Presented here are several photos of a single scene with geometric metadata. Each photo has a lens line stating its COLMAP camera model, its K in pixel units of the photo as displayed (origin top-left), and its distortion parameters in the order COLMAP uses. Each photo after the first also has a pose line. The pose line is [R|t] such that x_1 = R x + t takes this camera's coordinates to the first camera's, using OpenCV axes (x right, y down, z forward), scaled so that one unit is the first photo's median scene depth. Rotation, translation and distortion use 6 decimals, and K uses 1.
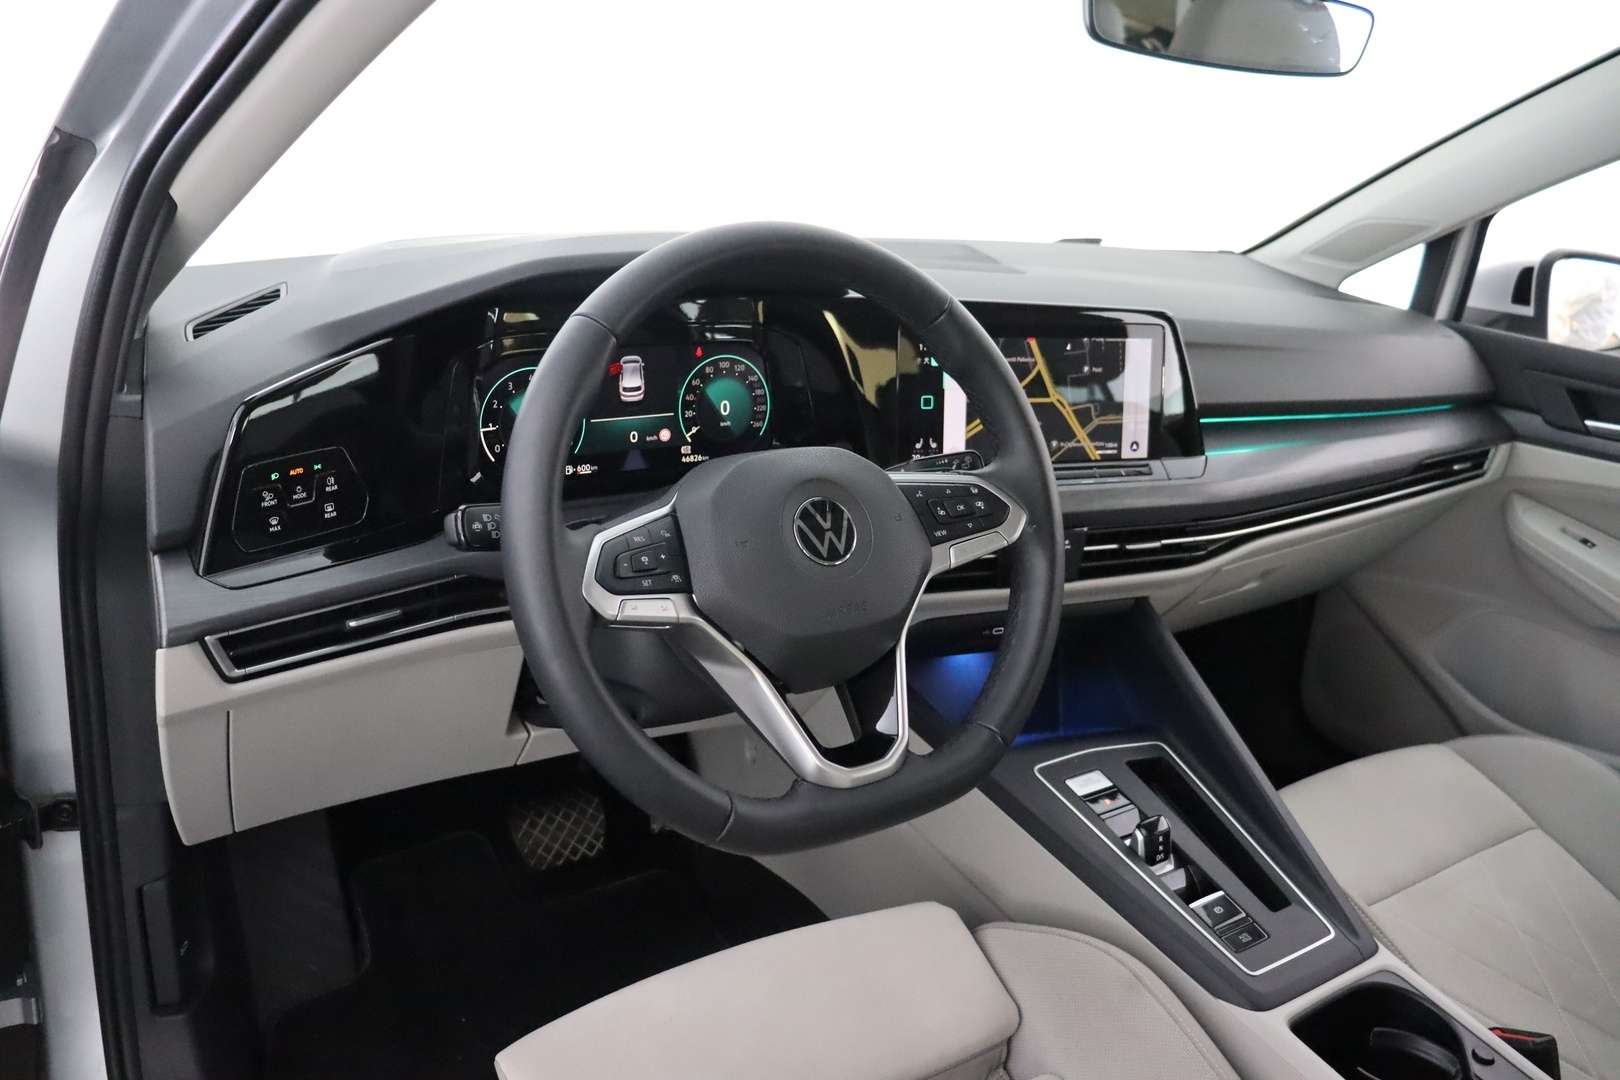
lens RADIAL K [[1352.1, 0, 810.0], [0, 1352.1, 540.0], [0, 0, 1]] dist [-0.179406, 0.194787]
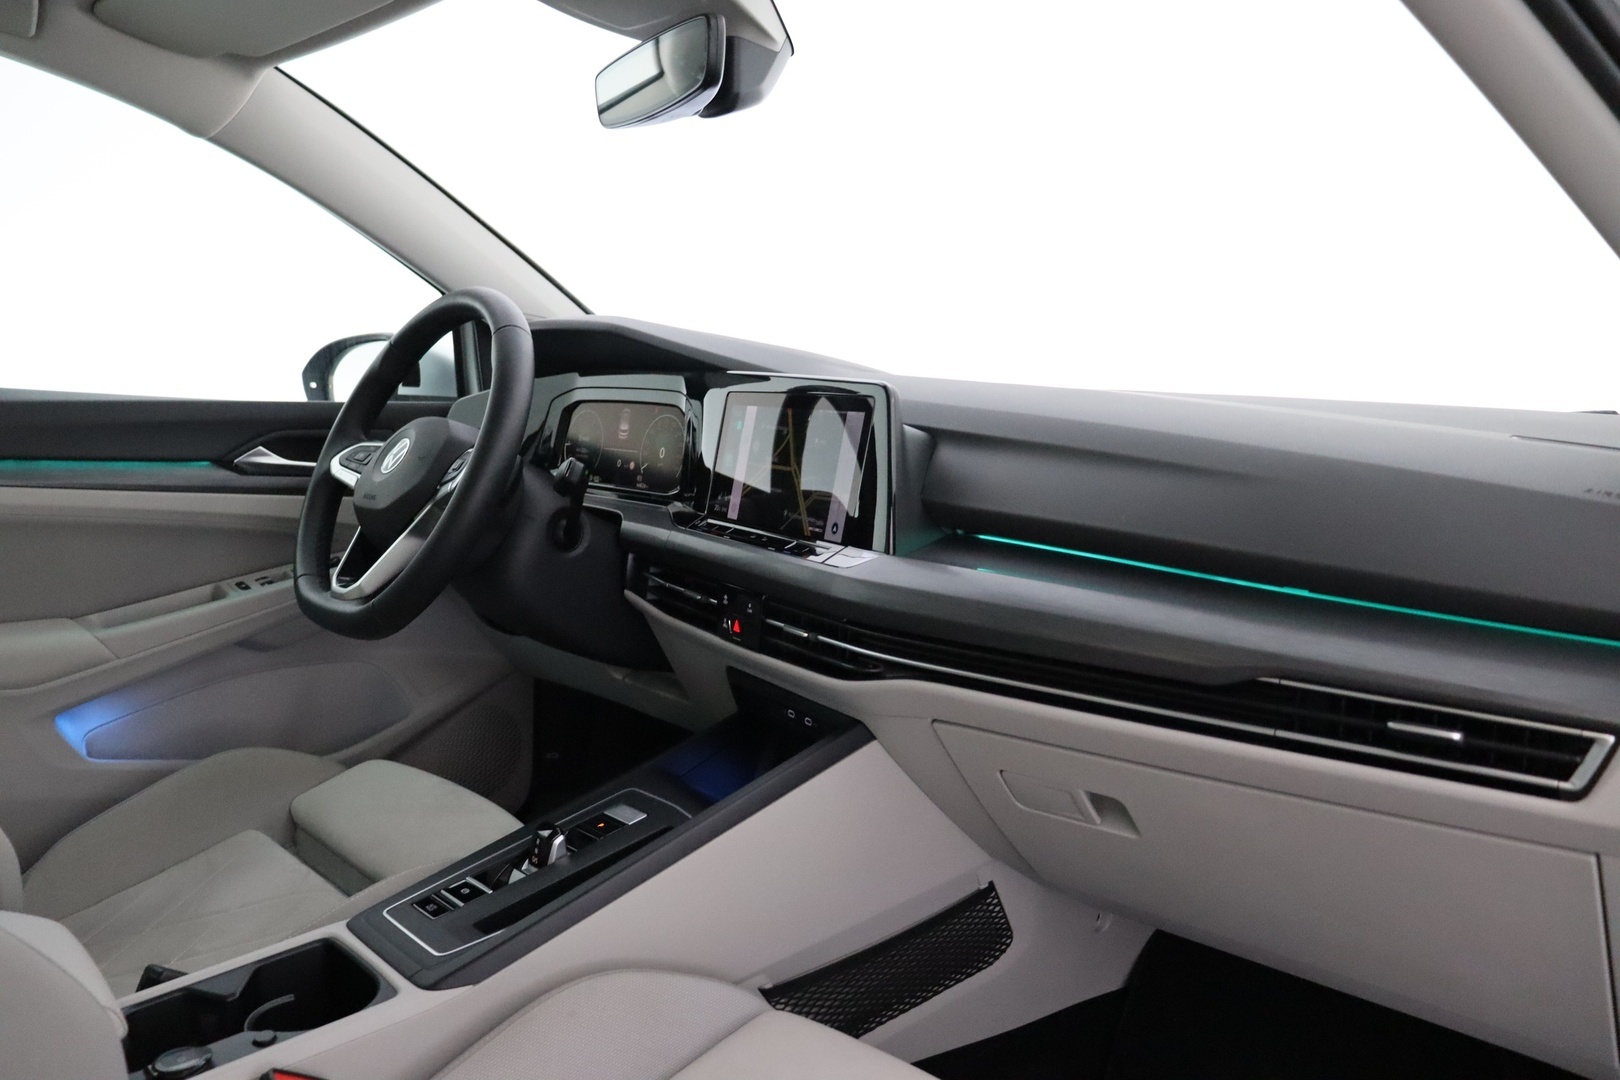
lens RADIAL K [[1352.1, 0, 810.0], [0, 1352.1, 540.0], [0, 0, 1]] dist [-0.179406, 0.194787]
pose [[0.110936, 0.034817, -0.993217, 1.334279], [-0.345389, 0.938442, -0.005681, -0.060254], [0.931880, 0.343677, 0.116133, 1.025055]]
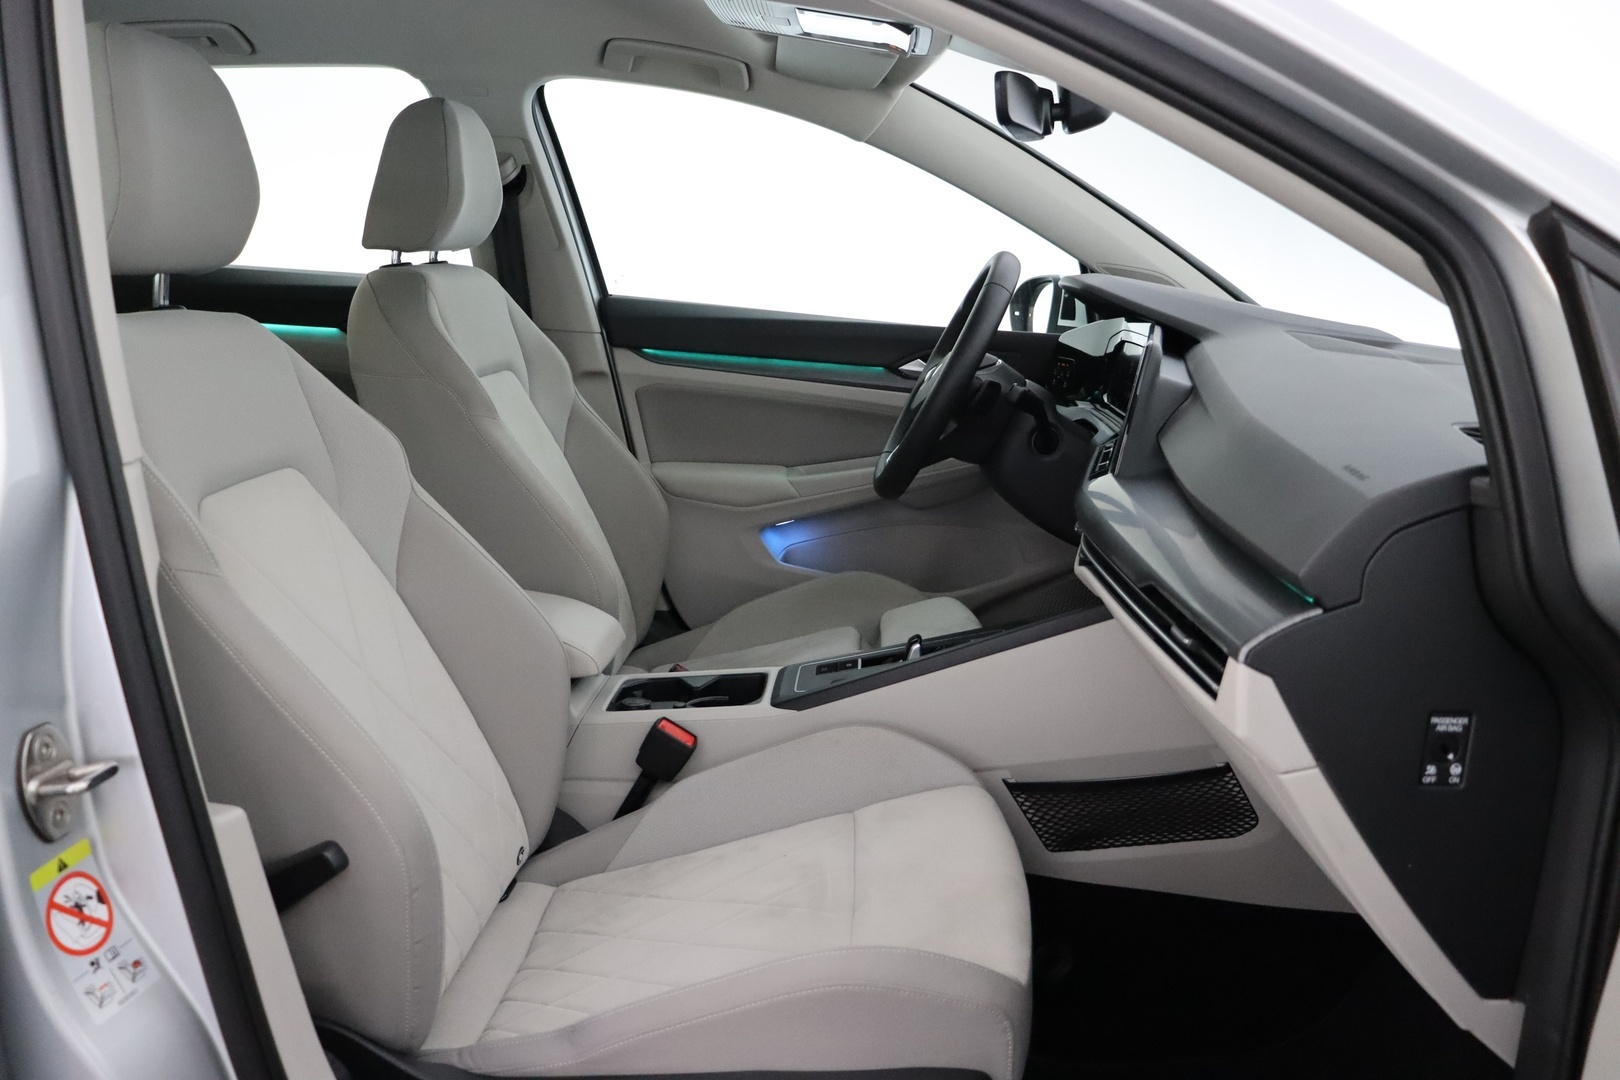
lens RADIAL K [[1352.1, 0, 810.0], [0, 1352.1, 540.0], [0, 0, 1]] dist [-0.179406, 0.194787]
pose [[-0.602155, 0.049307, -0.796855, 1.549625], [-0.357497, 0.875785, 0.324339, -0.325939], [0.713866, 0.480176, -0.509731, 1.662653]]
